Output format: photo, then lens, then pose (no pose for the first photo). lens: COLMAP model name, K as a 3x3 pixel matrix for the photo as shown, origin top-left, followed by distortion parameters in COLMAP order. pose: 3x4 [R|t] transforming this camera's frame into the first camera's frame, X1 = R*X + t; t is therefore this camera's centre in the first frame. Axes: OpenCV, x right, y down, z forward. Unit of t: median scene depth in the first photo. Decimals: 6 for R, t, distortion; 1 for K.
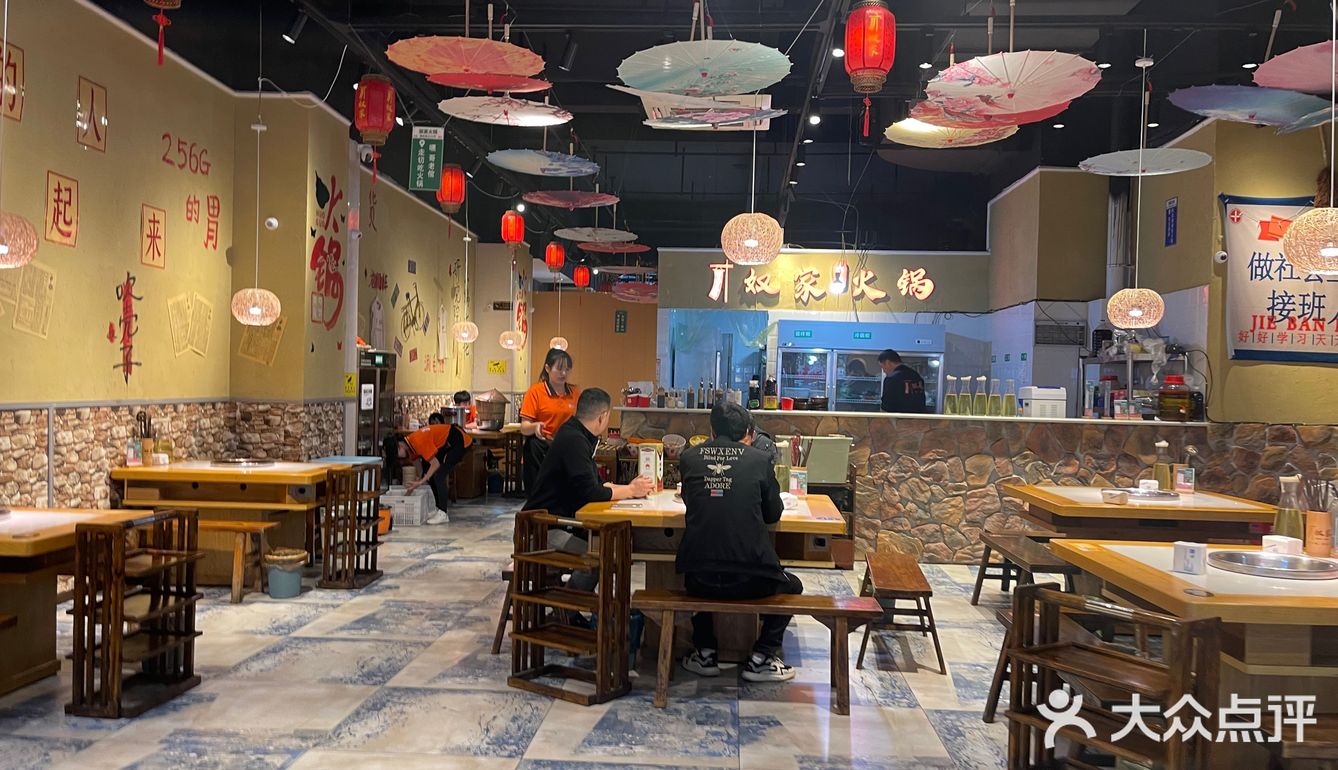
lens RADIAL K [[993.9, 0, 671.7], [0, 993.9, 391.0], [0, 0, 1]] dist [0.004960, 0.000369]
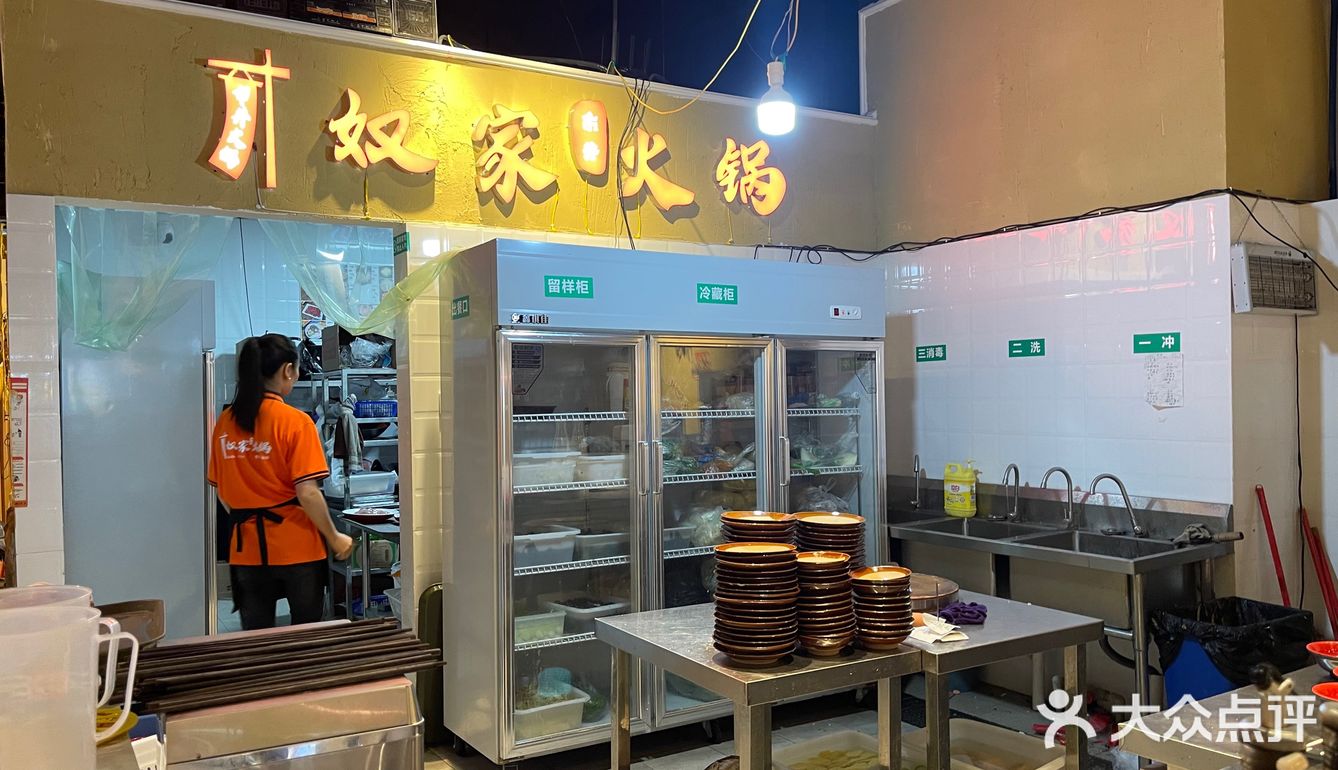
lens RADIAL K [[993.9, 0, 670.6], [0, 993.9, 383.7], [0, 0, 1]] dist [0.004960, 0.000369]
pose [[0.827160, -0.037303, 0.560727, -0.018162], [0.041677, 0.999119, 0.004987, -0.025146], [-0.560418, 0.019244, 0.827986, 0.678037]]
